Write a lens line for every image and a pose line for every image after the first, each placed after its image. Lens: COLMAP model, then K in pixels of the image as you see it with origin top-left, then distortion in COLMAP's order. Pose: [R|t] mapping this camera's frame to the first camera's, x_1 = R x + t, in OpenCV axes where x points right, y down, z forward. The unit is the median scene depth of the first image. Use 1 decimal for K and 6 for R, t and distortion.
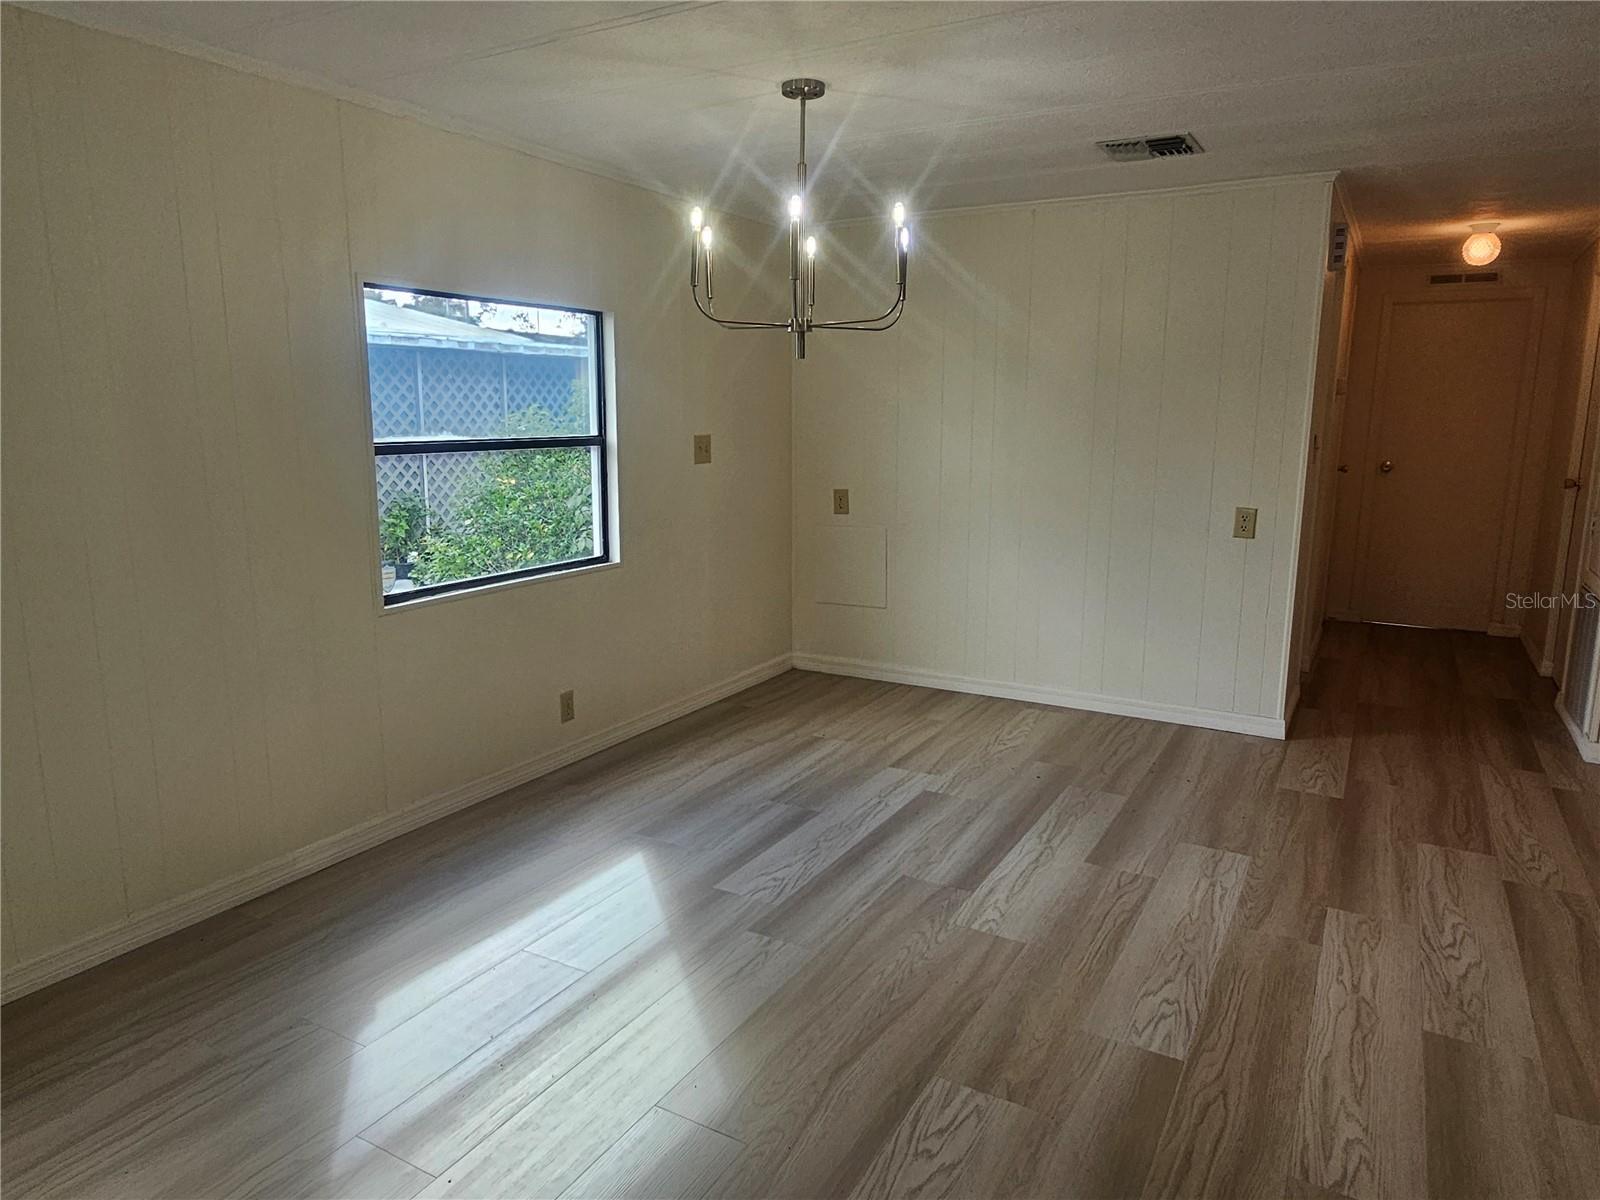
lens RADIAL K [[1041.8, 0, 782.2], [0, 1041.8, 601.2], [0, 0, 1]] dist [0.004202, -0.004140]
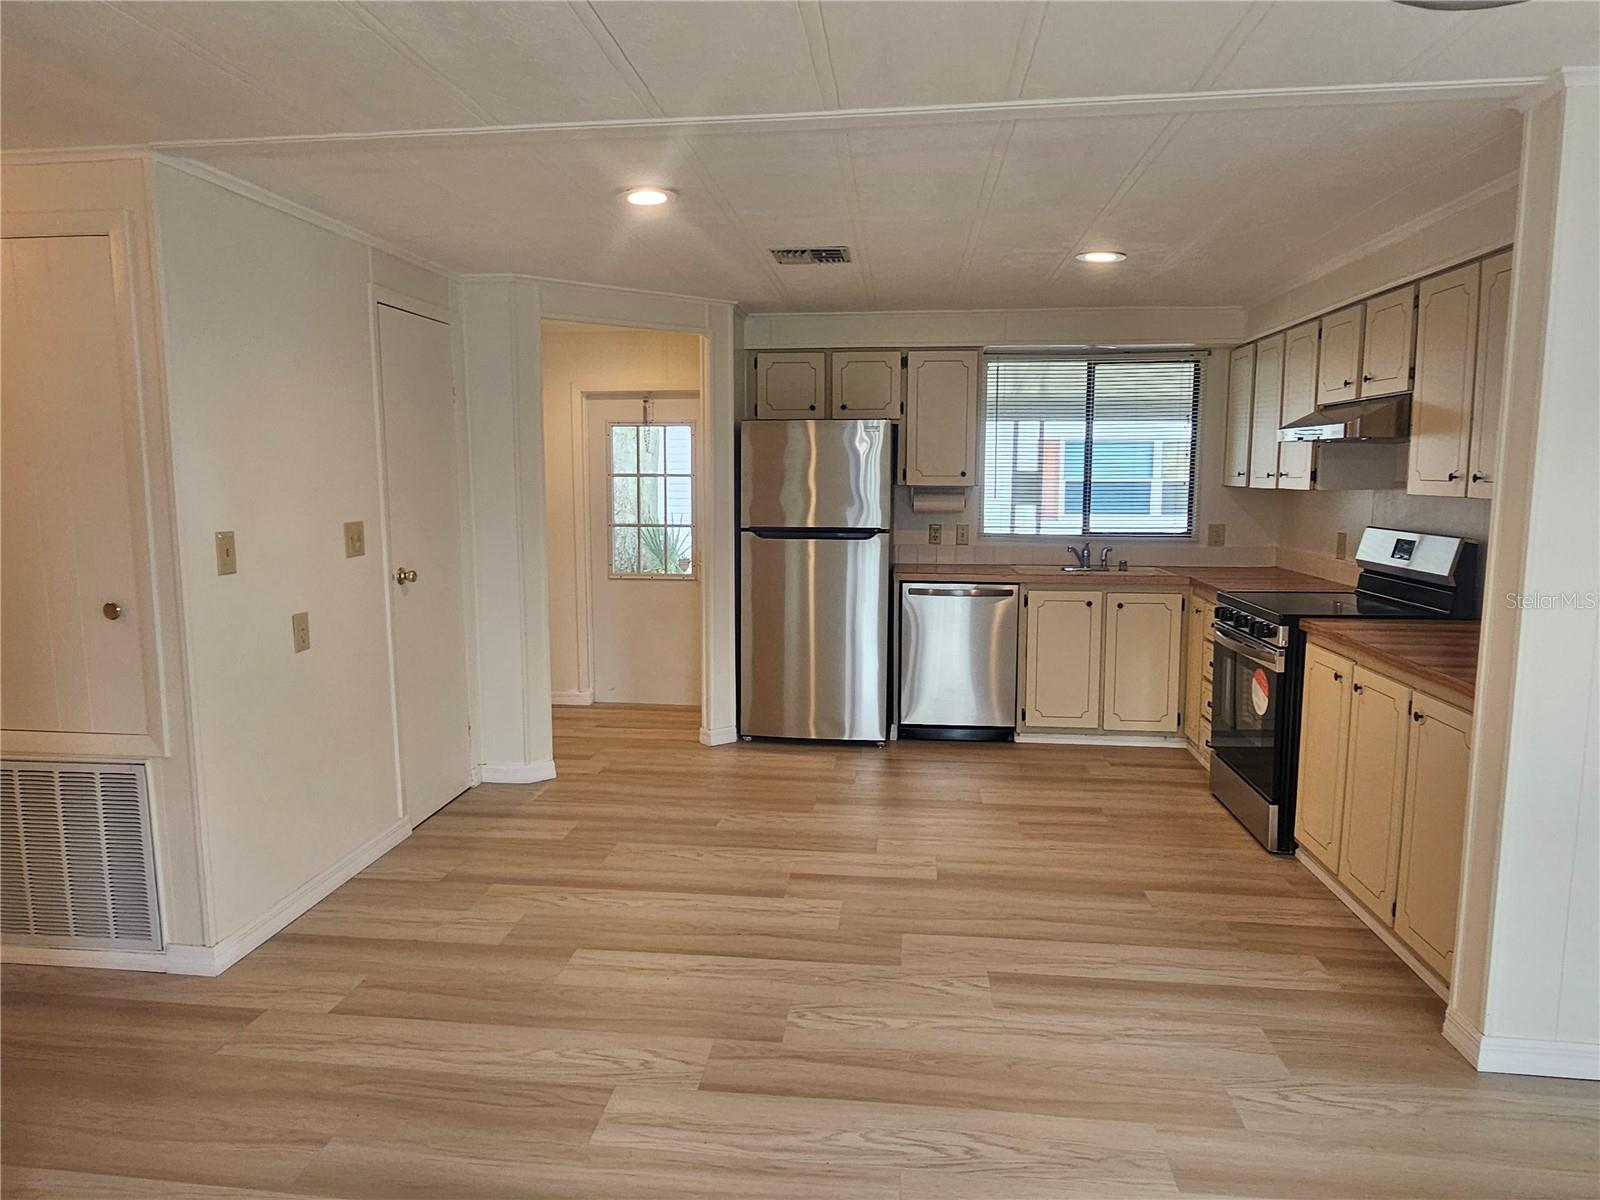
lens RADIAL K [[1041.8, 0, 784.2], [0, 1041.8, 606.2], [0, 0, 1]] dist [0.004202, -0.004140]
pose [[-0.398256, -0.126022, 0.908576, 0.005569], [0.163605, 0.964876, 0.205544, -0.228303], [-0.902566, 0.230506, -0.363650, 1.132289]]
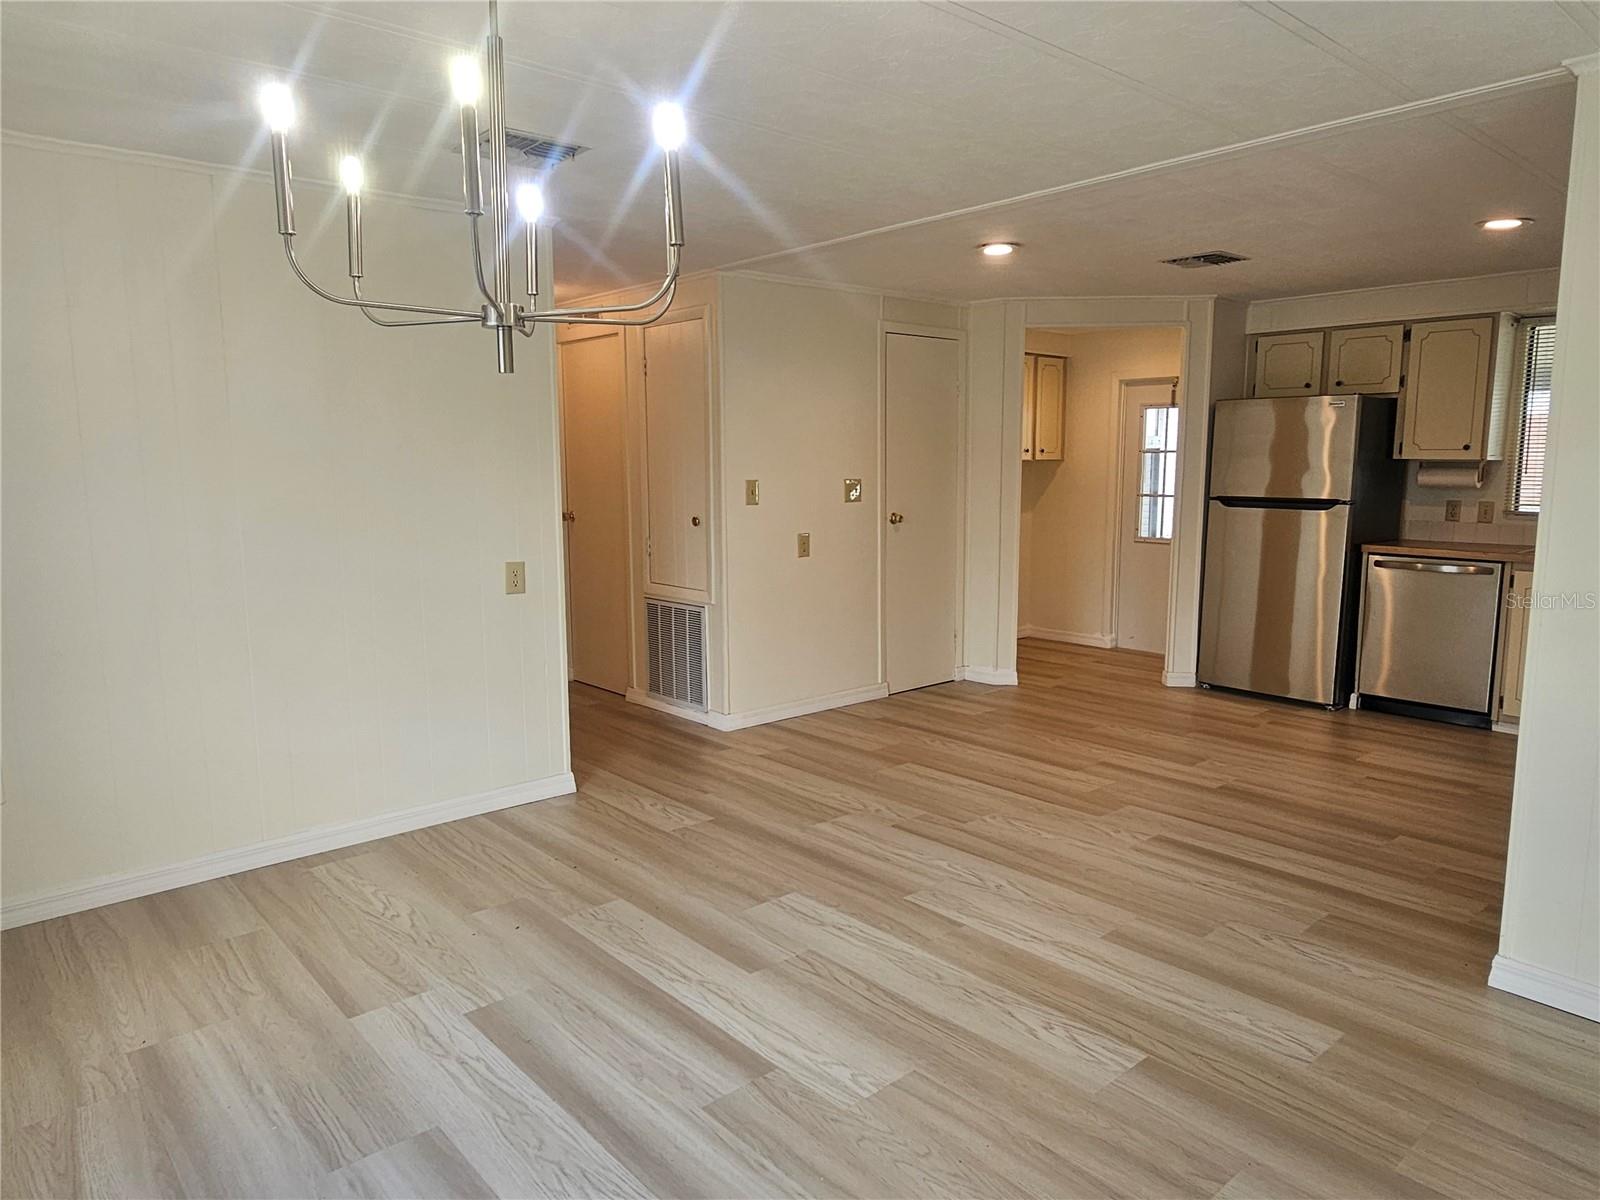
lens RADIAL K [[1041.8, 0, 779.9], [0, 1041.8, 604.8], [0, 0, 1]] dist [0.004202, -0.004140]
pose [[0.317705, -0.142093, 0.937482, -0.482363], [0.177036, 0.980211, 0.088573, -0.126163], [-0.931516, 0.137828, 0.336573, 0.659394]]
